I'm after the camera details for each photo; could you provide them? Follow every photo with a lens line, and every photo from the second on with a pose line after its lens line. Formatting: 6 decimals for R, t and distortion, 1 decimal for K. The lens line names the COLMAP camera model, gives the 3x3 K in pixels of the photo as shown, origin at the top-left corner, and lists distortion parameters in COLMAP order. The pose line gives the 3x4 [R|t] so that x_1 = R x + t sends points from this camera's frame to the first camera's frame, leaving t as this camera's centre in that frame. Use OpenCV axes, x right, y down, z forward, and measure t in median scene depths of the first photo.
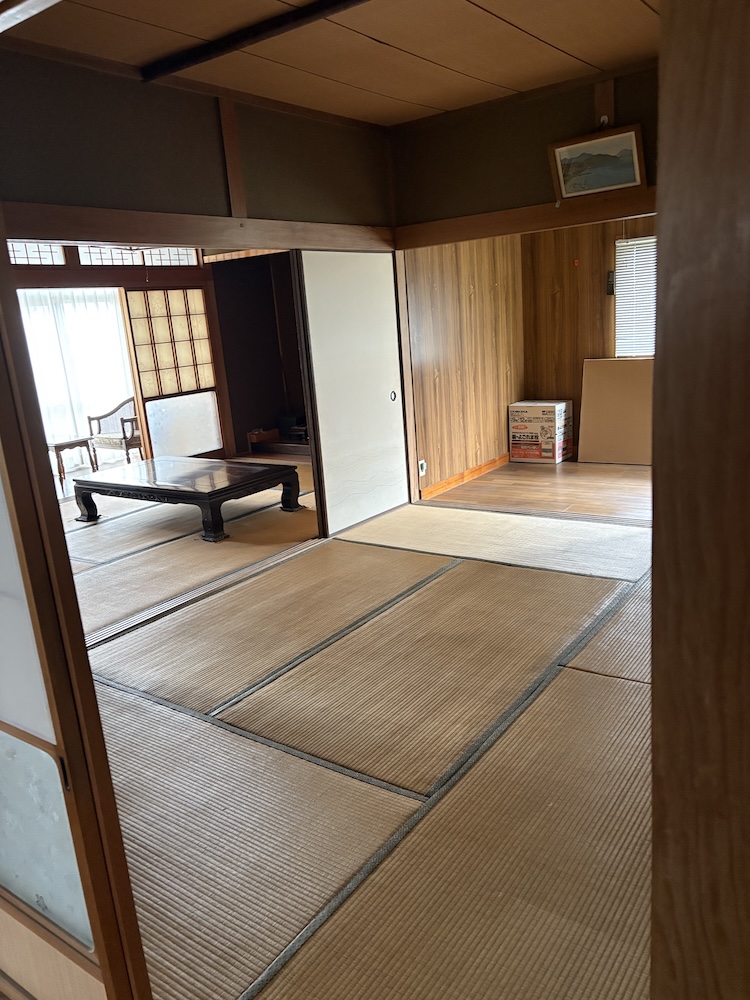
lens RADIAL K [[755.4, 0, 378.8], [0, 755.4, 503.9], [0, 0, 1]] dist [0.014439, 0.000143]
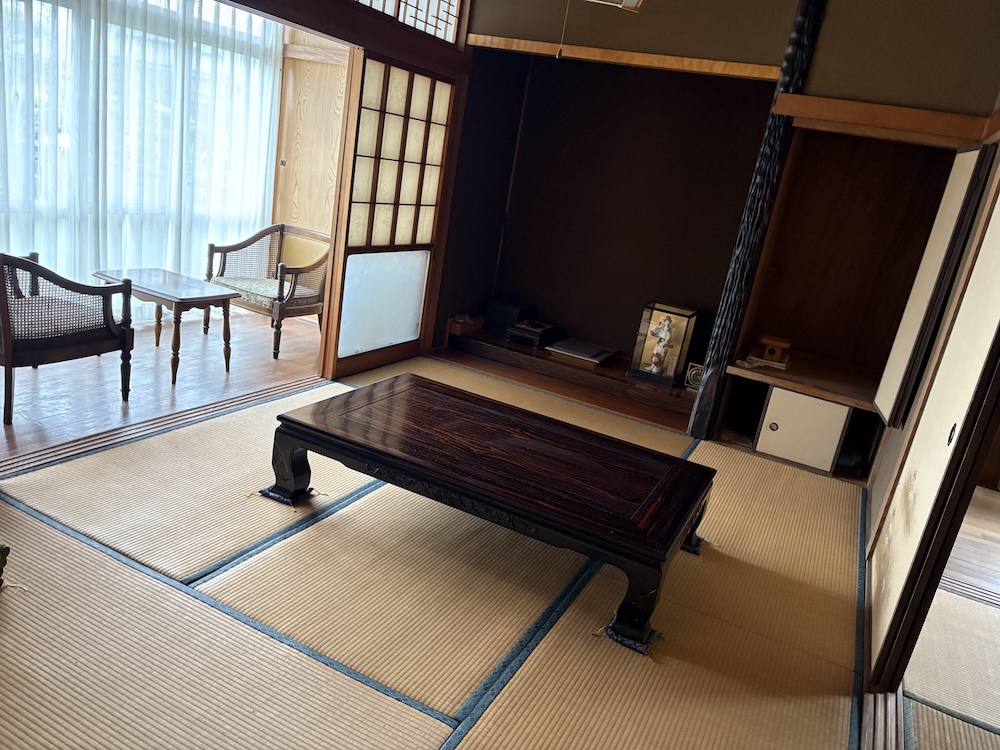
lens RADIAL K [[752.4, 0, 503.9], [0, 752.4, 382.9], [0, 0, 1]] dist [0.055837, -0.075594]
pose [[0.957795, 0.180994, 0.223314, -0.289711], [-0.192209, 0.980915, 0.029360, -0.074012], [-0.213738, -0.071044, 0.974304, 0.379856]]
